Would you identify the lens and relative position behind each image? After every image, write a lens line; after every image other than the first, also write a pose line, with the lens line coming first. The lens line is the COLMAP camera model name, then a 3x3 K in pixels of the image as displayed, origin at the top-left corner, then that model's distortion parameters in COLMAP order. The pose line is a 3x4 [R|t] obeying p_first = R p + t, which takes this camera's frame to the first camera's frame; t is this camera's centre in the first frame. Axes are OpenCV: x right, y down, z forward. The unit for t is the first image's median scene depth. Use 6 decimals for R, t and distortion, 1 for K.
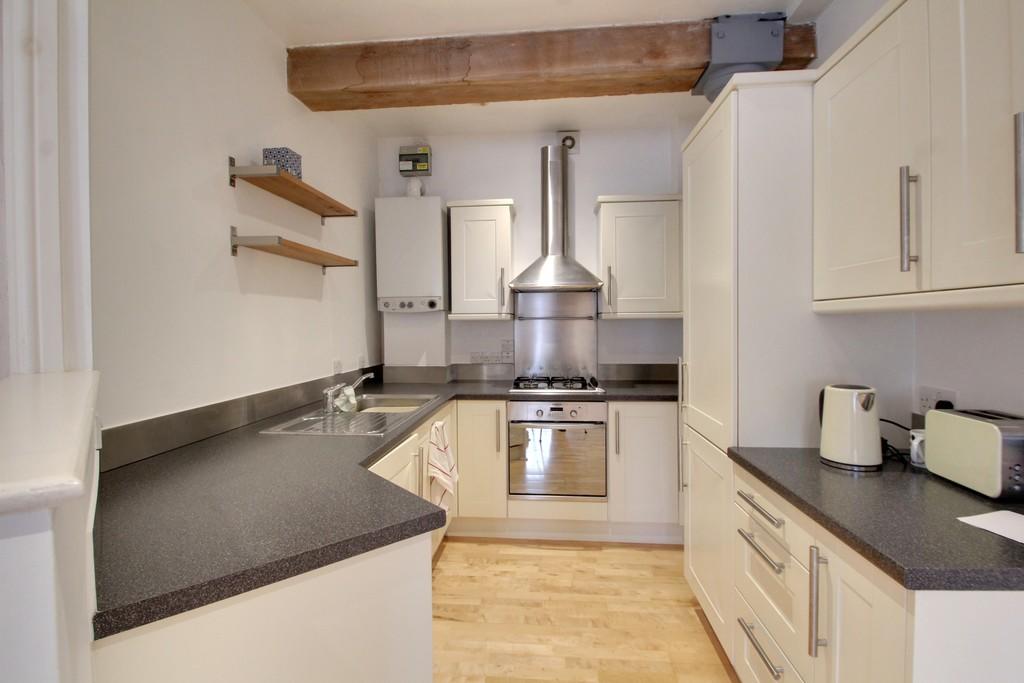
lens RADIAL K [[475.5, 0, 506.4], [0, 475.5, 330.6], [0, 0, 1]] dist [0.000929, 0.000123]
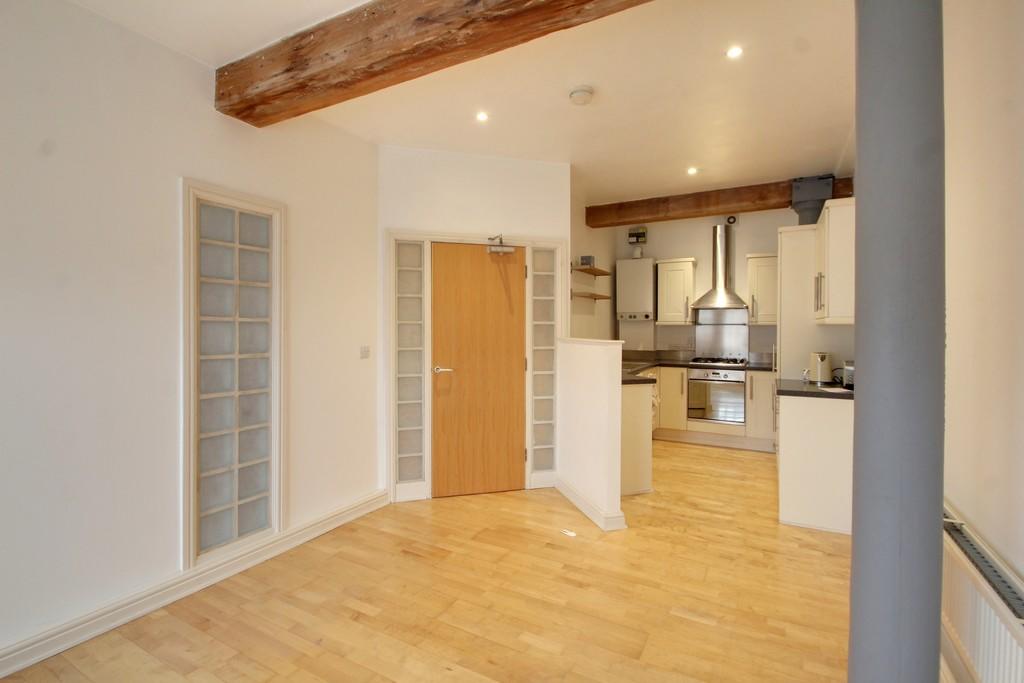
lens RADIAL K [[475.5, 0, 506.4], [0, 475.5, 330.6], [0, 0, 1]] dist [0.000929, 0.000123]
pose [[0.913974, 0.013558, -0.405546, 0.100060], [-0.016643, 0.999853, -0.004083, 0.017201], [0.405431, 0.010481, 0.914066, -0.952898]]
